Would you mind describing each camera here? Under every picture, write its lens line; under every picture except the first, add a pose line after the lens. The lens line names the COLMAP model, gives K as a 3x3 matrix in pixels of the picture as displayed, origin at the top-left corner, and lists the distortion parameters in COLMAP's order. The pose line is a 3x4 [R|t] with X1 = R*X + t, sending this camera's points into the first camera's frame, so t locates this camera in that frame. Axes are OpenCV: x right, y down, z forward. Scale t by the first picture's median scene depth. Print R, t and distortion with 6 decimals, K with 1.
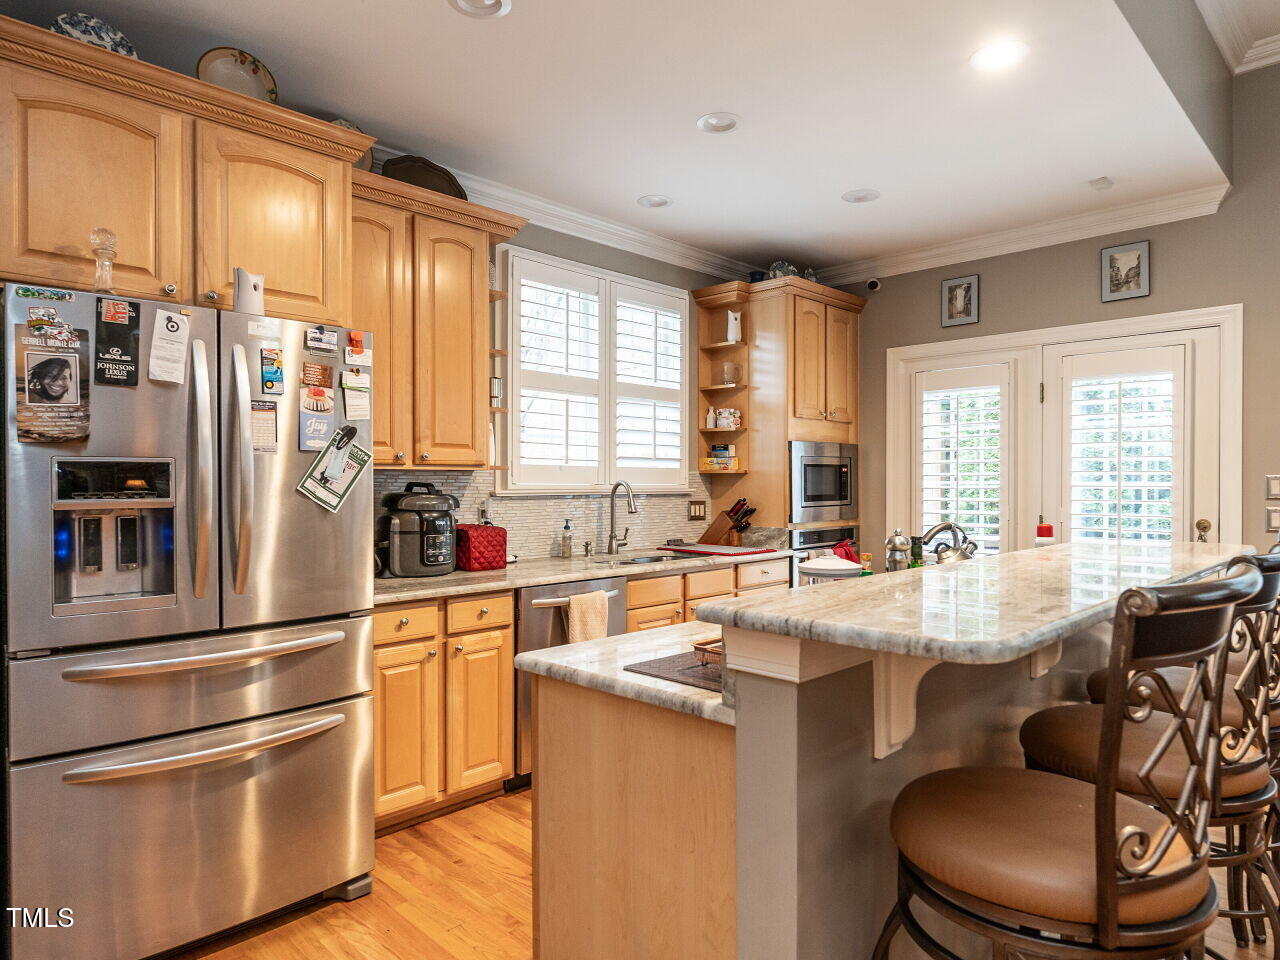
lens RADIAL K [[832.7, 0, 640.0], [0, 832.7, 480.0], [0, 0, 1]] dist [0.000162, 0.000647]
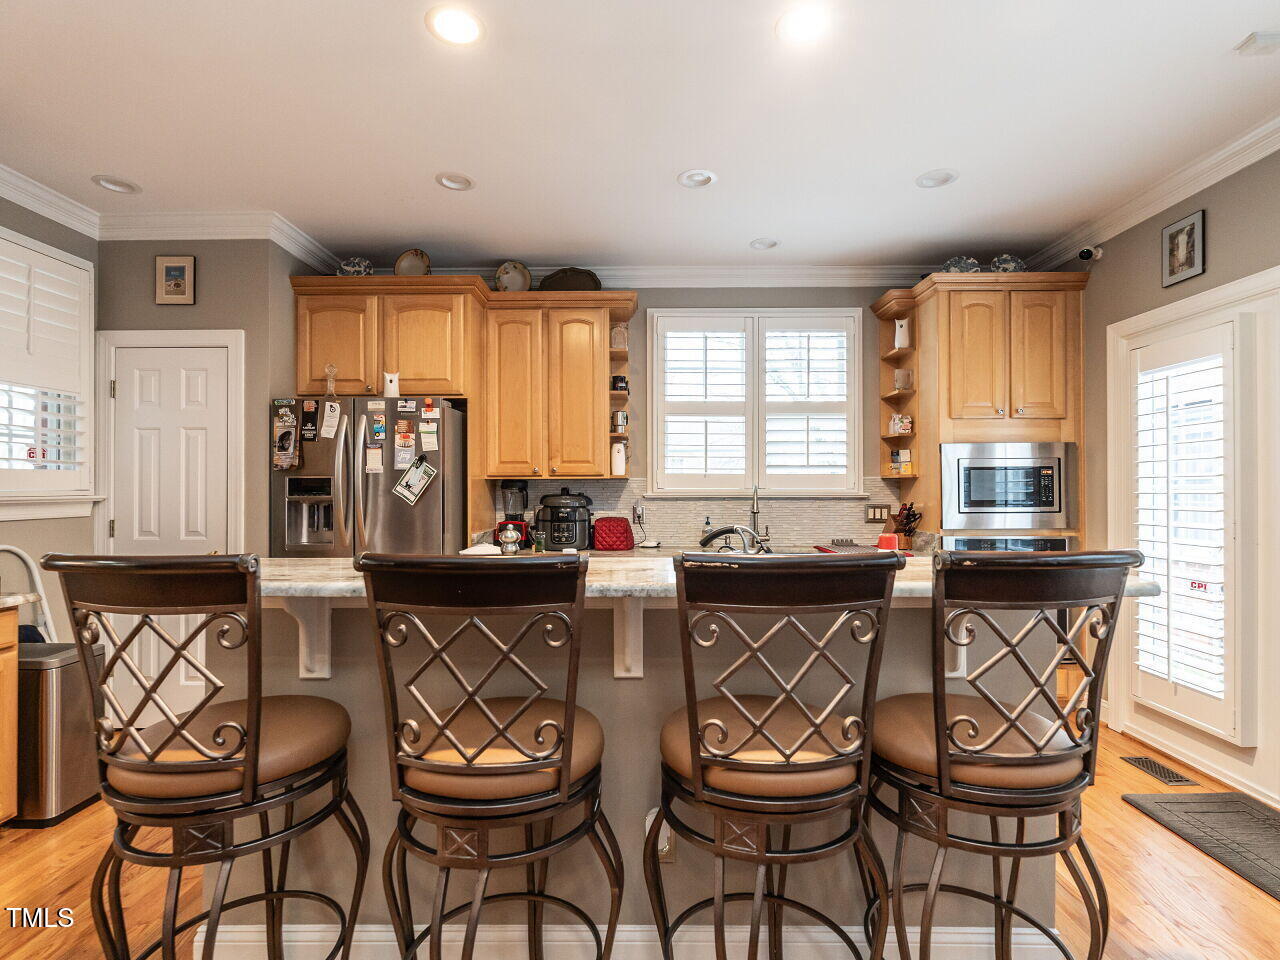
lens RADIAL K [[657.6, 0, 640.0], [0, 657.6, 480.0], [0, 0, 1]] dist [-0.014931, 0.000176]
pose [[0.666296, -0.010760, -0.745610, 0.547001], [0.004204, 0.999934, -0.010673, 0.001979], [0.745675, 0.003977, 0.666297, 0.251724]]
